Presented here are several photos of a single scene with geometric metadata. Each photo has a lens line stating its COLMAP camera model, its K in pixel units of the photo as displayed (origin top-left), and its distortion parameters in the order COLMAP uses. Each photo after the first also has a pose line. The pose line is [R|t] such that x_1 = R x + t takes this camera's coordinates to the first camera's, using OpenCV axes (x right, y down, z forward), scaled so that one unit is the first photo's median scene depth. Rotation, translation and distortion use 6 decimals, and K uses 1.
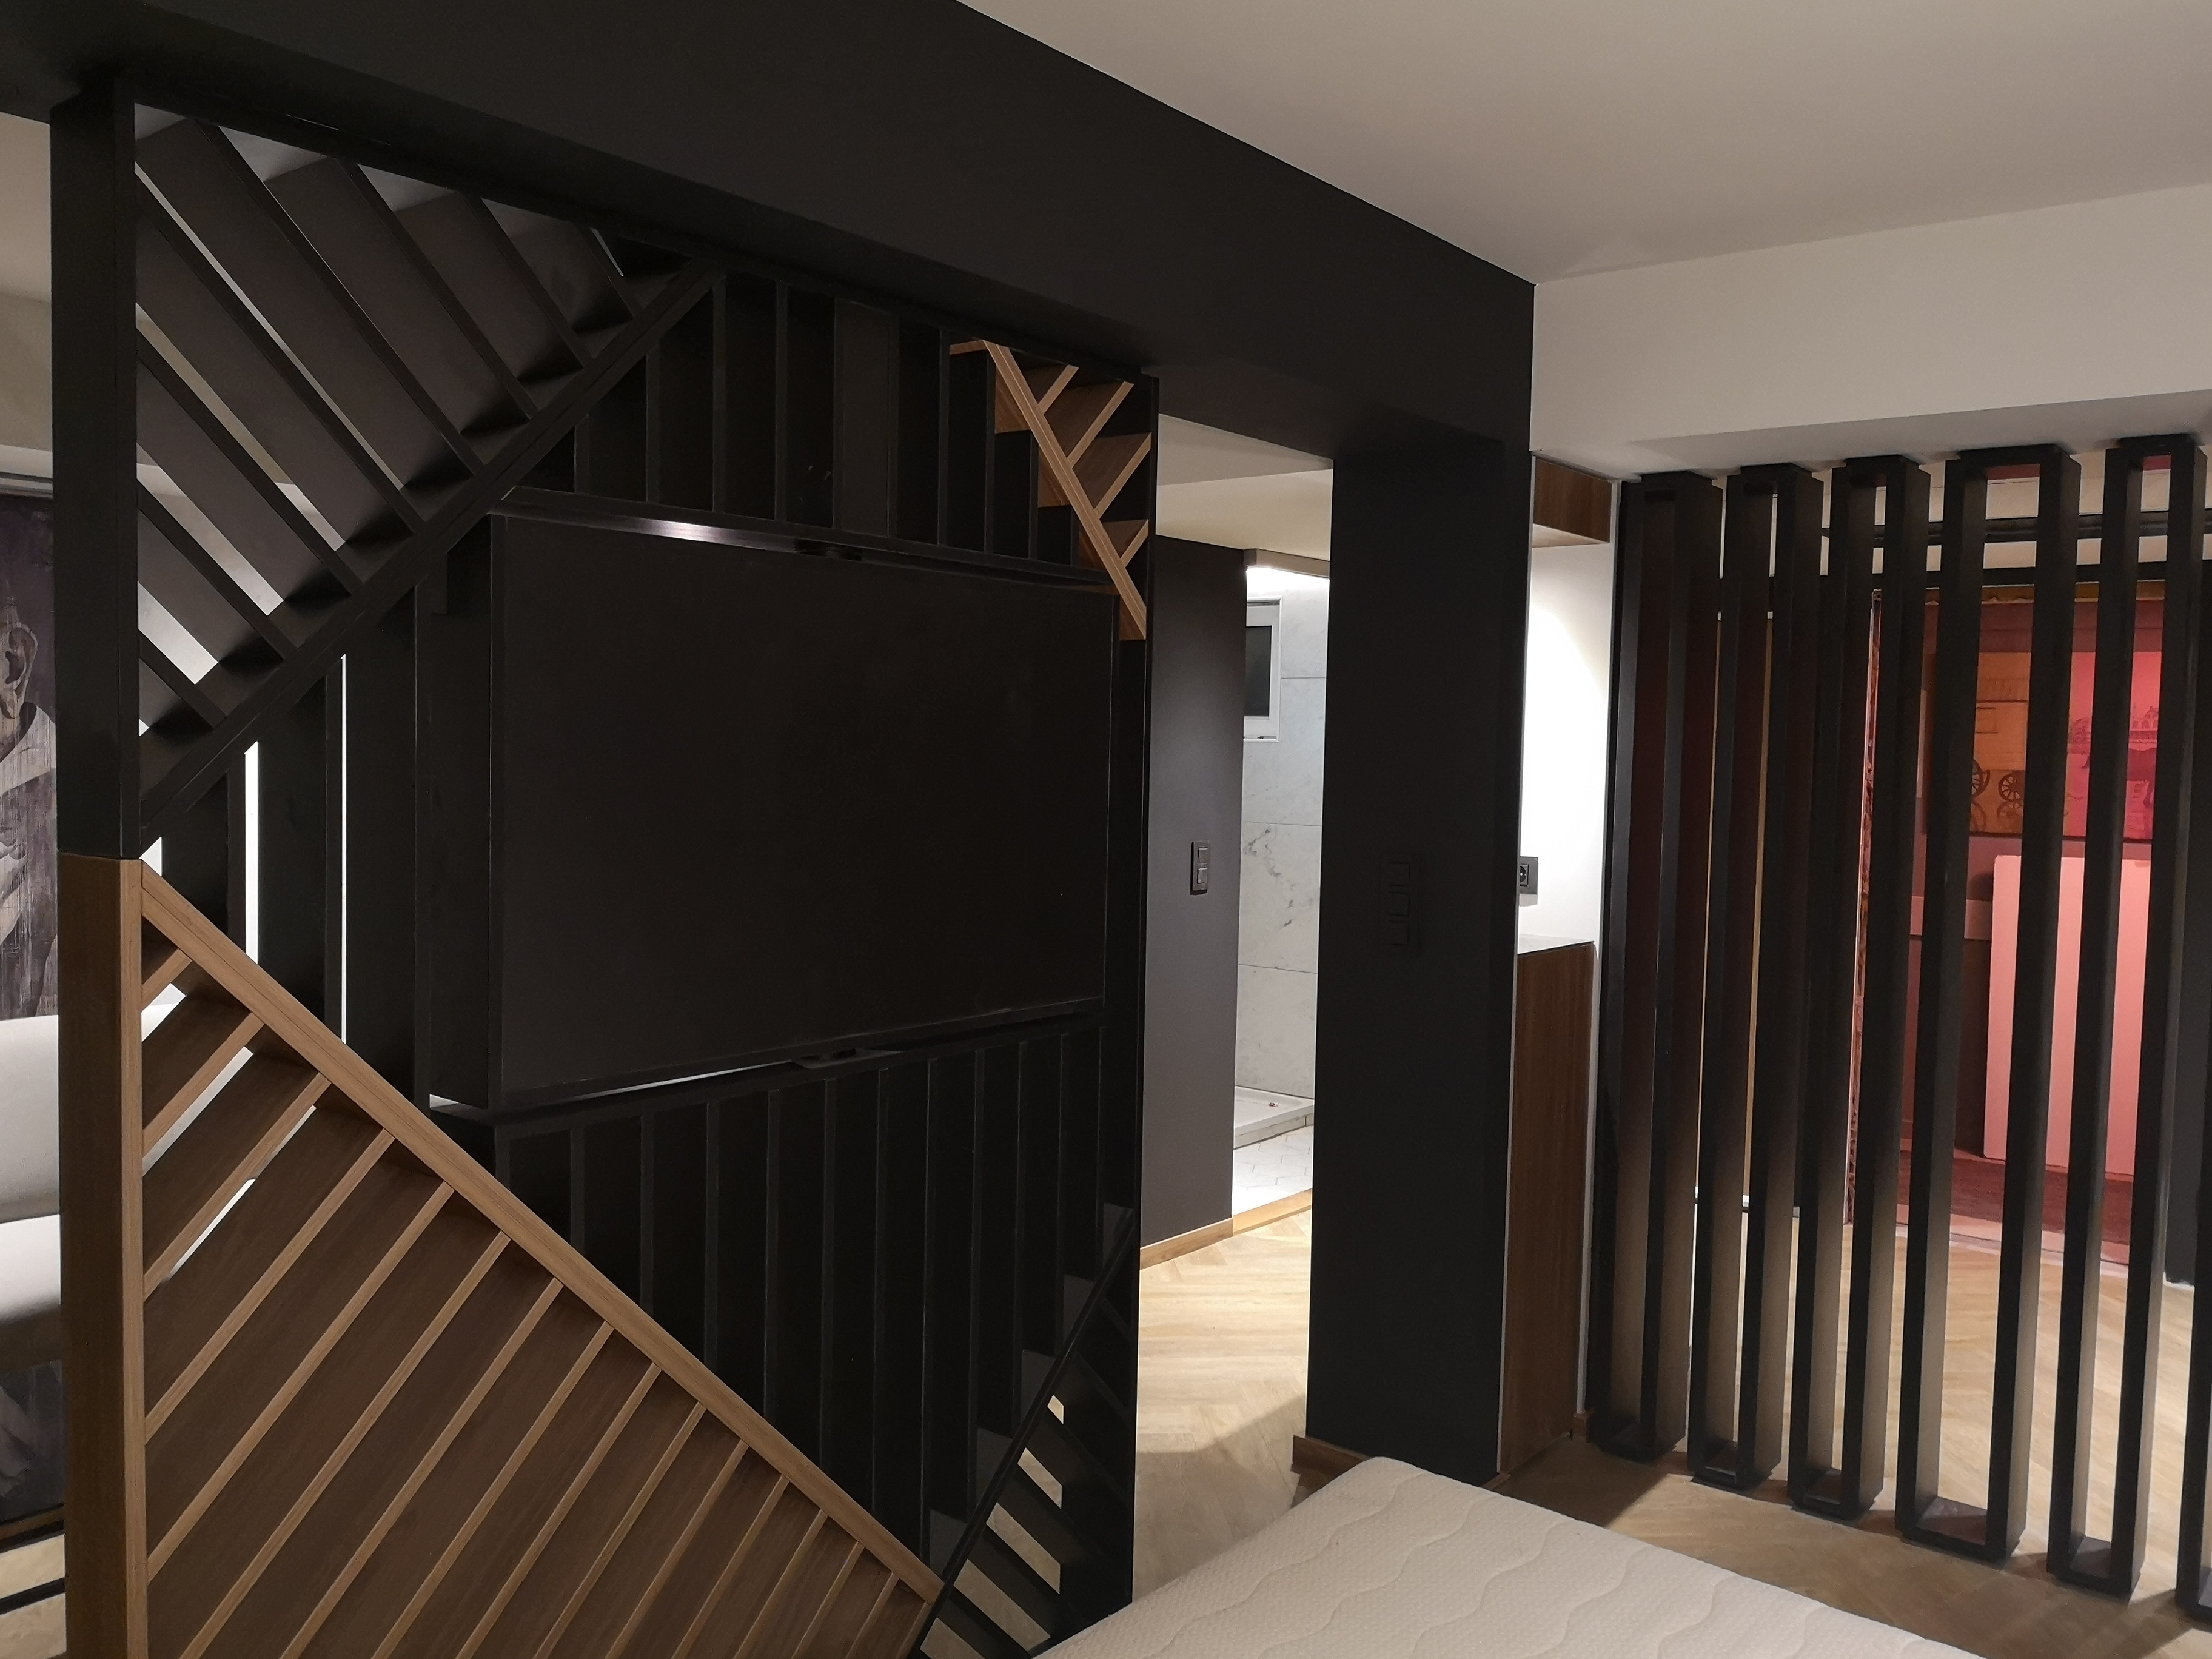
lens RADIAL K [[1732.3, 0, 1119.5], [0, 1732.3, 823.8], [0, 0, 1]] dist [0.001404, -0.005646]
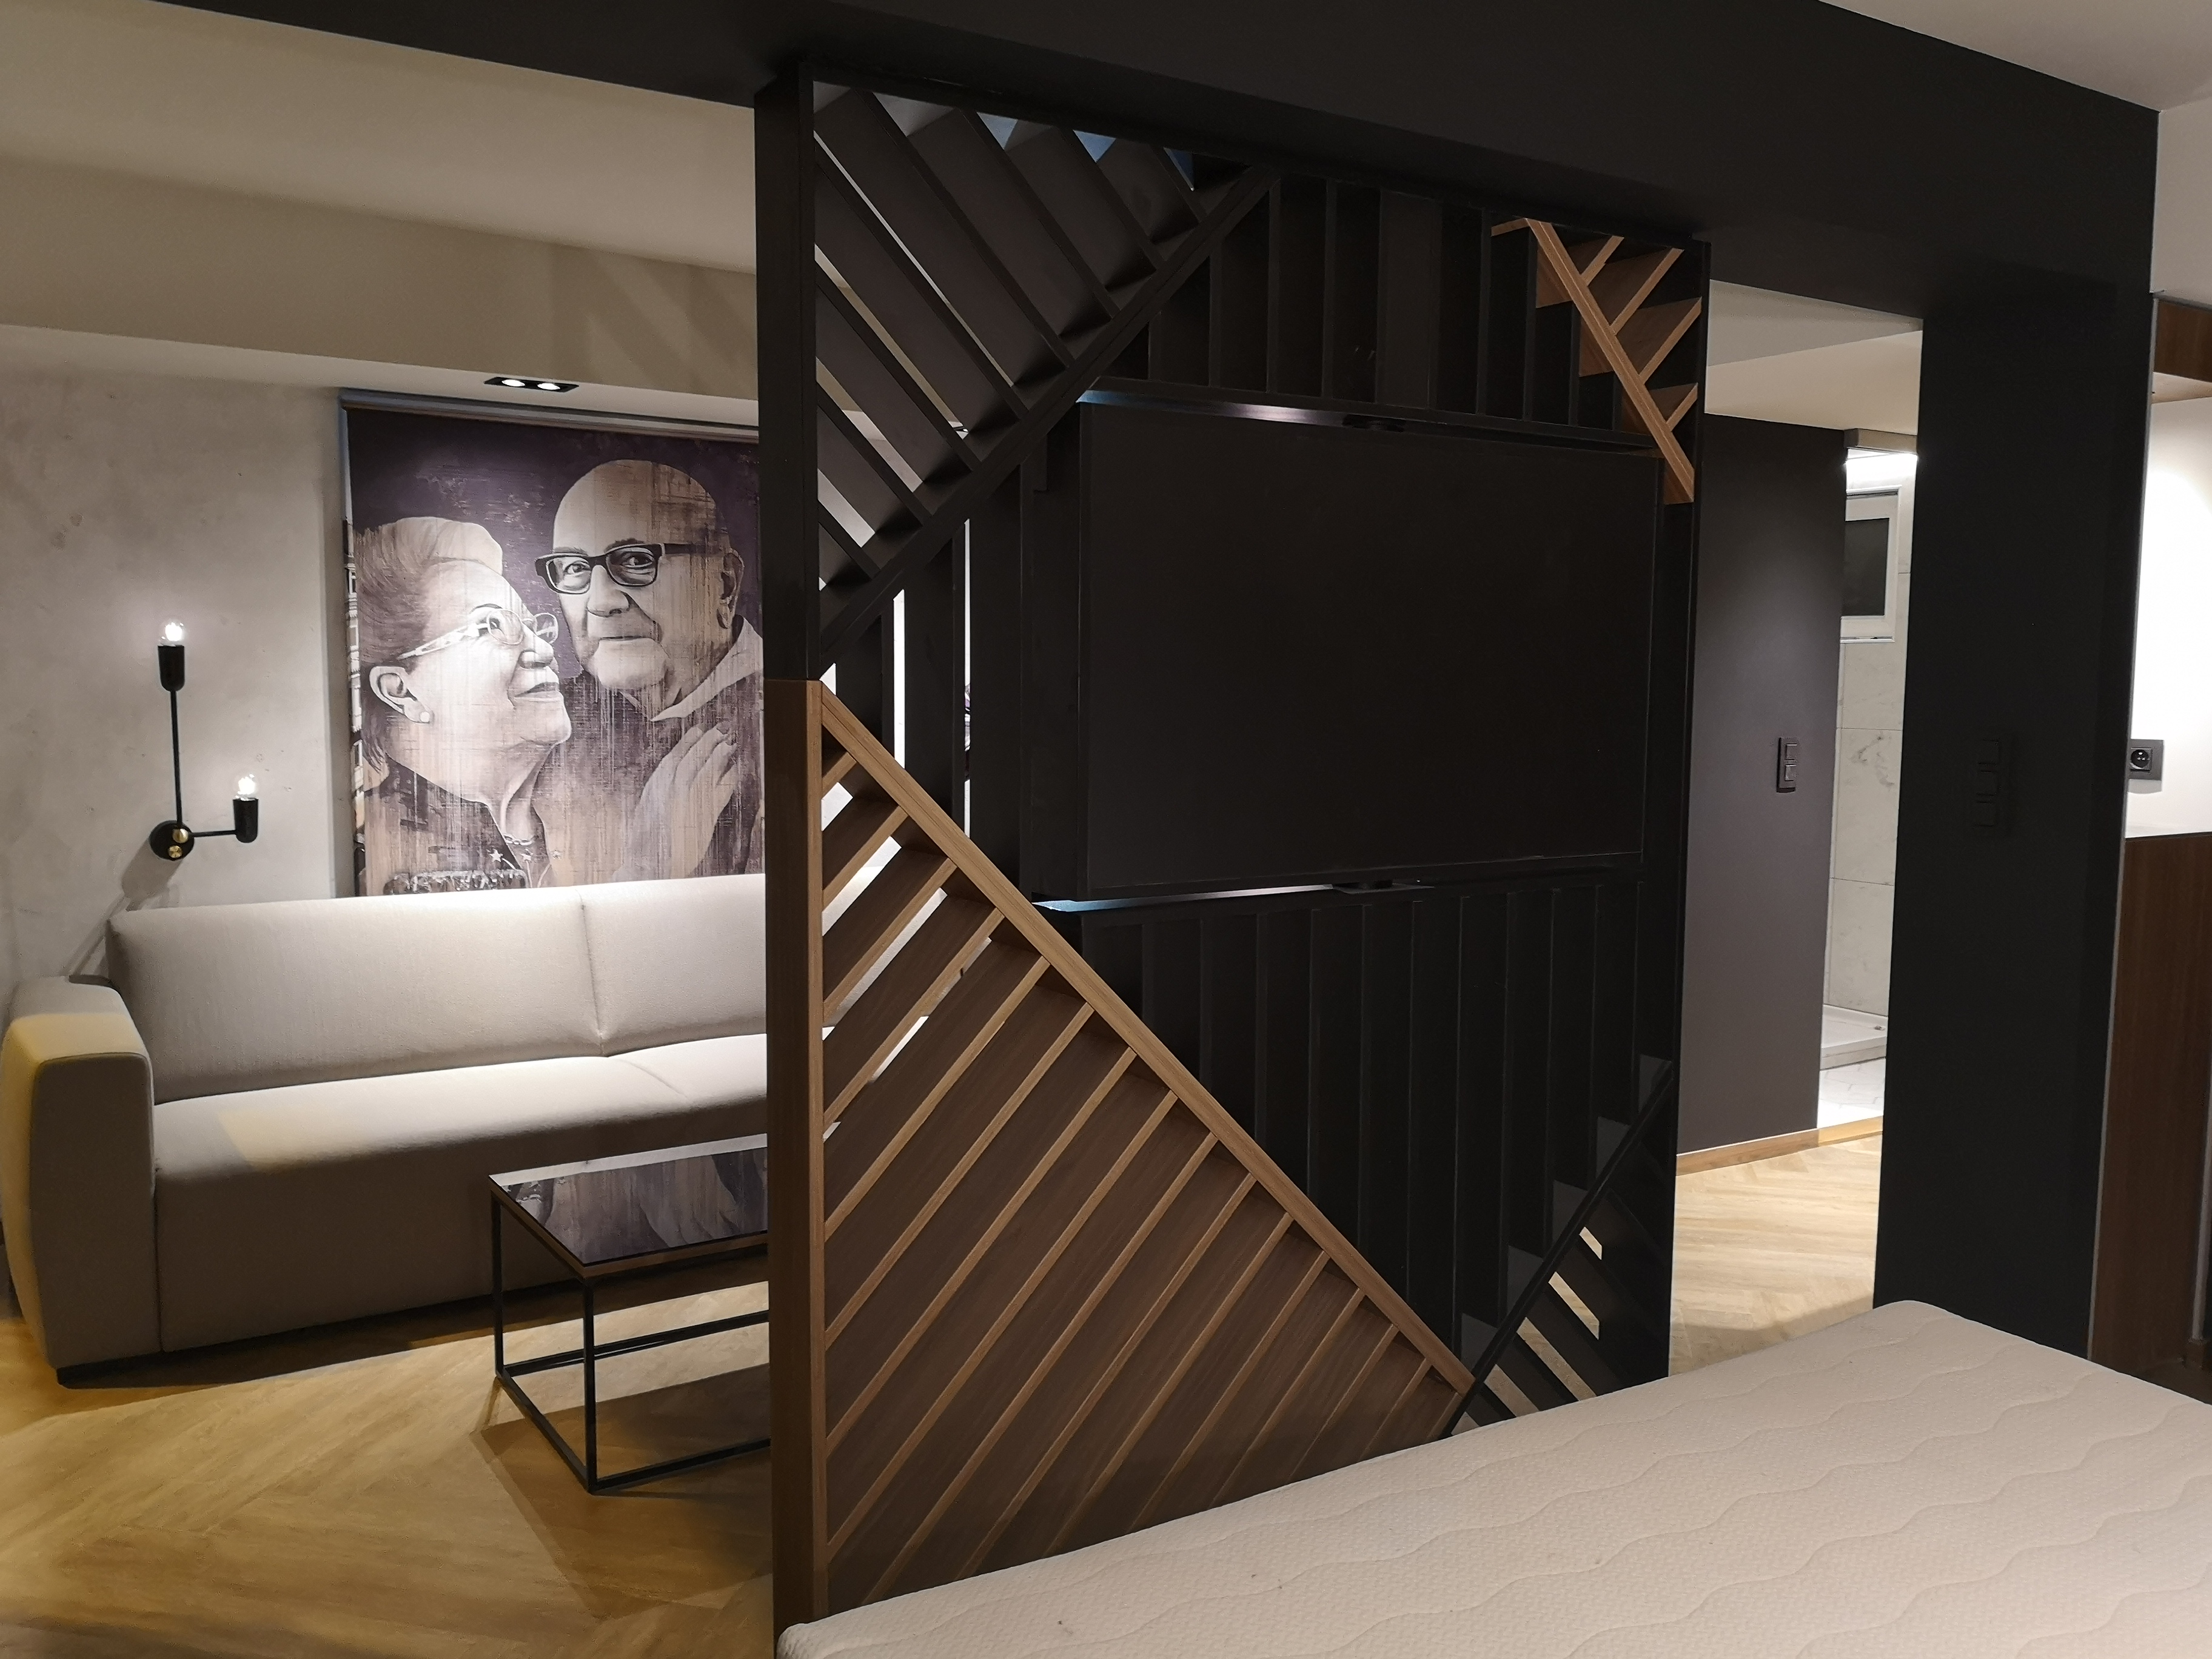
lens RADIAL K [[1732.3, 0, 1119.5], [0, 1732.3, 823.8], [0, 0, 1]] dist [0.001404, -0.005646]
pose [[0.941407, 0.017421, -0.336823, 0.049364], [-0.003738, 0.999143, 0.041227, 0.045665], [0.337252, -0.037552, 0.940665, -0.086892]]
